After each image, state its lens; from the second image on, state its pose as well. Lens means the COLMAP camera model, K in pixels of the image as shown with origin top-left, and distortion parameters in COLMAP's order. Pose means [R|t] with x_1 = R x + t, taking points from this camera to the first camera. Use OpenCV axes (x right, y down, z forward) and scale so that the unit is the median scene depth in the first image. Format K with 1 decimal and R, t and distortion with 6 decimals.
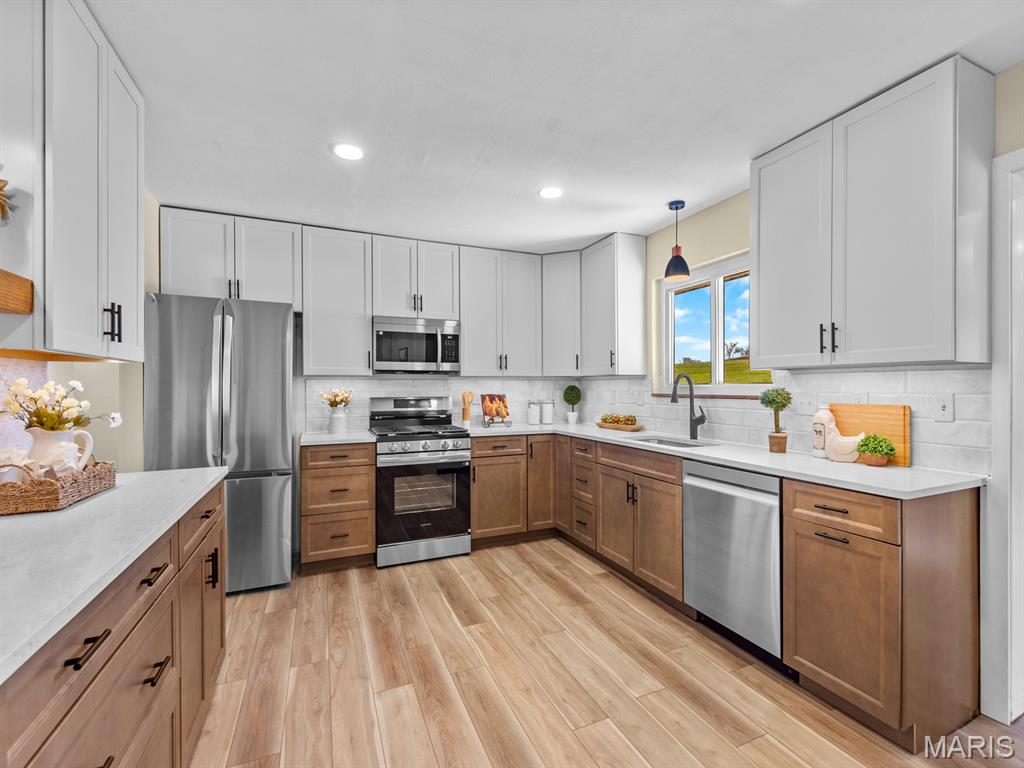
lens RADIAL K [[444.4, 0, 513.9], [0, 444.4, 387.5], [0, 0, 1]] dist [0.002560, -0.001560]
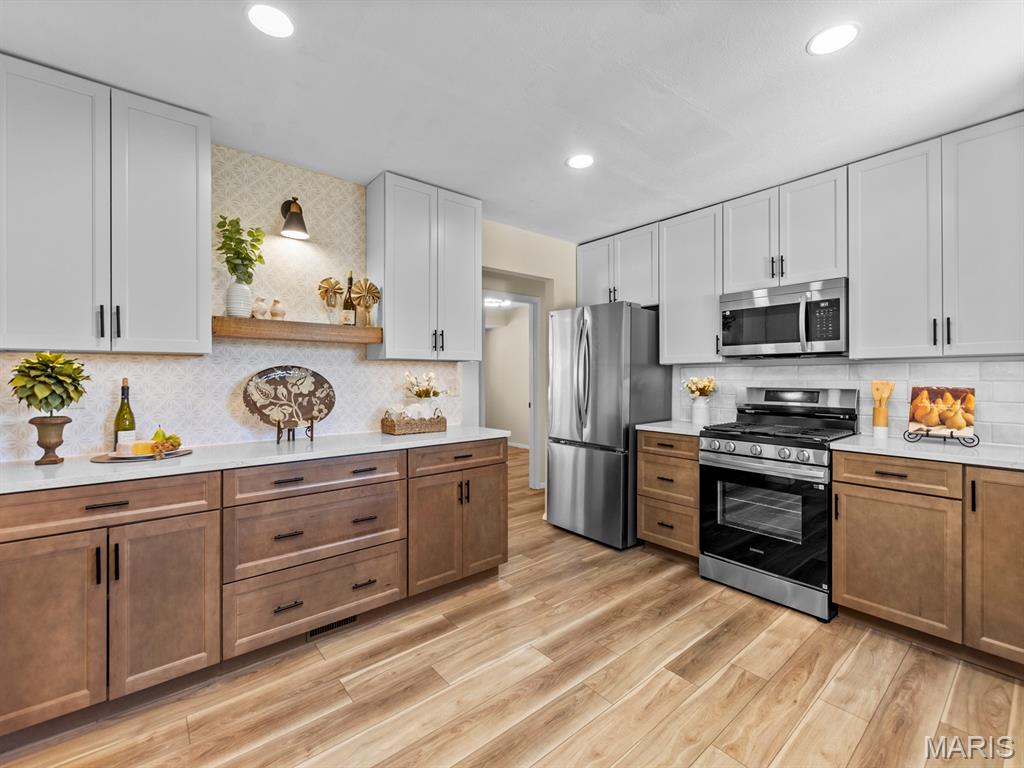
lens RADIAL K [[444.4, 0, 510.9], [0, 444.4, 378.3], [0, 0, 1]] dist [0.002560, -0.001560]
pose [[0.274396, 0.003277, -0.961611, 0.453414], [-0.001678, 0.999994, 0.002929, 0.003174], [0.961615, 0.000809, 0.274400, 0.383230]]
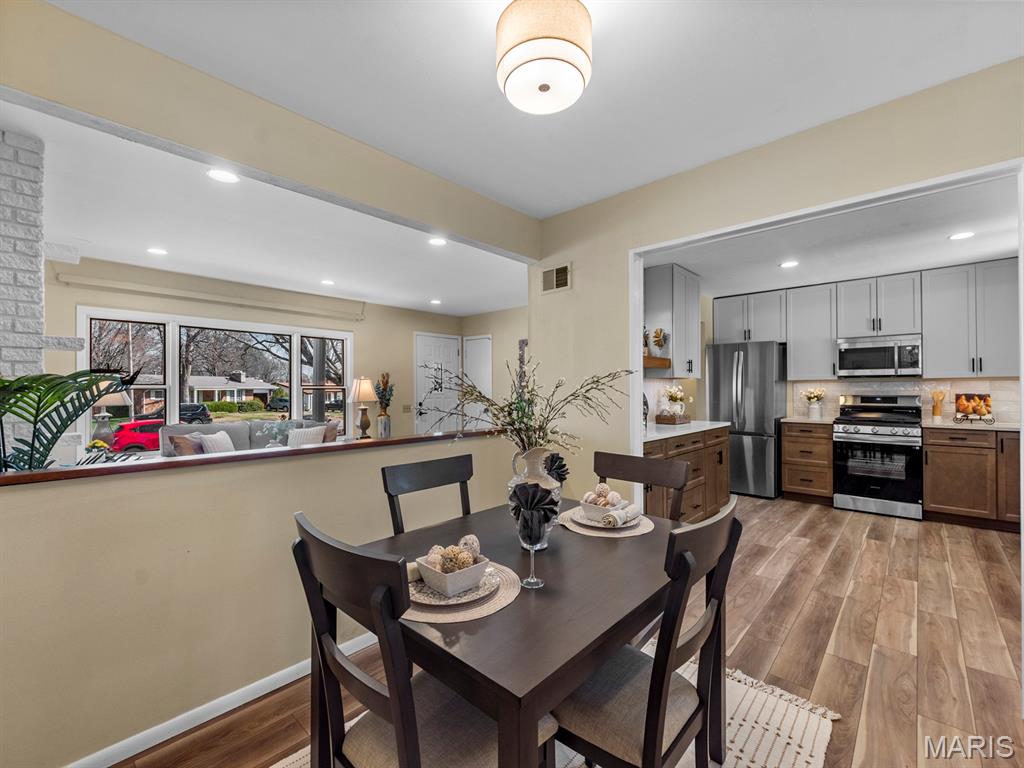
lens RADIAL K [[444.4, 0, 508.1], [0, 444.4, 387.5], [0, 0, 1]] dist [0.002560, -0.001560]
pose [[0.400224, -0.002382, -0.916414, 0.635996], [0.001652, 0.999997, -0.001877, -0.000443], [0.916416, -0.000763, 0.400226, -0.619428]]
